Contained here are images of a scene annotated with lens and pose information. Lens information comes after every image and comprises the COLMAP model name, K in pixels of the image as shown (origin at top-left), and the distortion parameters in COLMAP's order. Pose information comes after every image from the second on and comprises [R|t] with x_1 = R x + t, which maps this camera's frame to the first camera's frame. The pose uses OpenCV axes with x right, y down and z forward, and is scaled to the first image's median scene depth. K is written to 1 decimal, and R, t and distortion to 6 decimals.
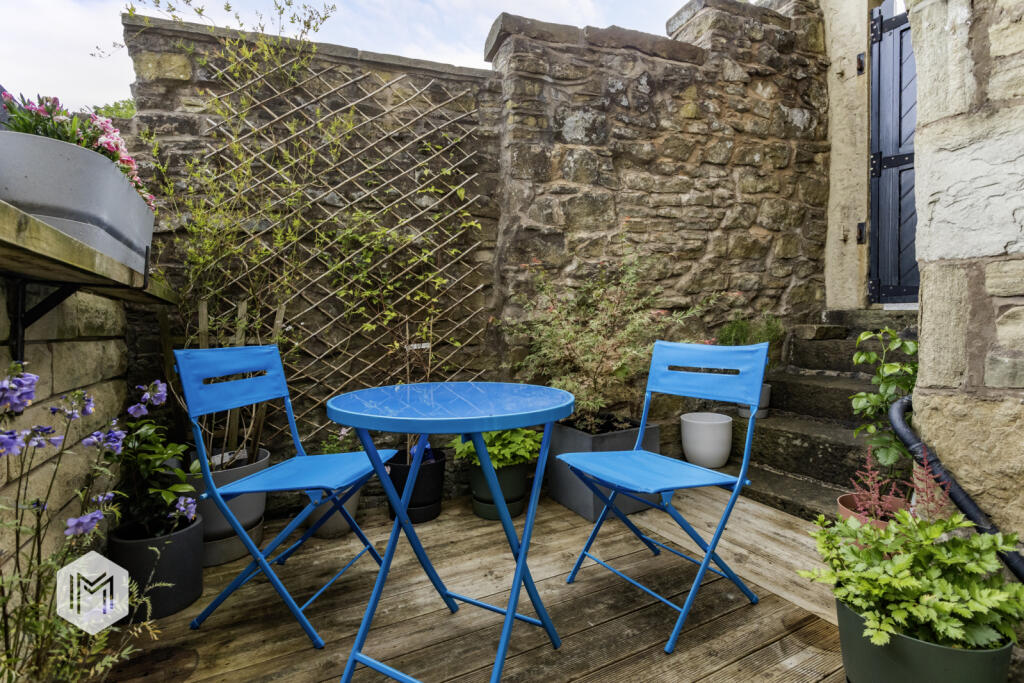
lens RADIAL K [[499.7, 0, 512.1], [0, 499.7, 337.0], [0, 0, 1]] dist [0.002611, 0.001604]
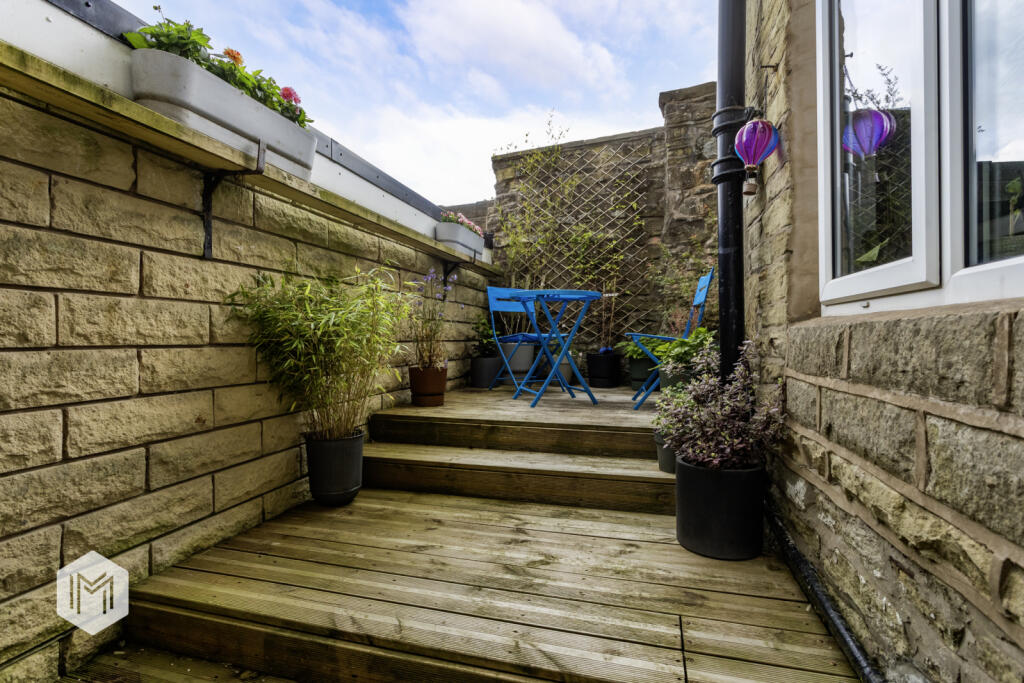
lens RADIAL K [[499.7, 0, 511.8], [0, 499.7, 340.3], [0, 0, 1]] dist [0.002611, 0.001604]
pose [[0.723680, 0.018135, -0.689898, 0.800881], [-0.025037, 0.999687, 0.000016, 0.190727], [0.689682, 0.017262, 0.723907, -0.540378]]
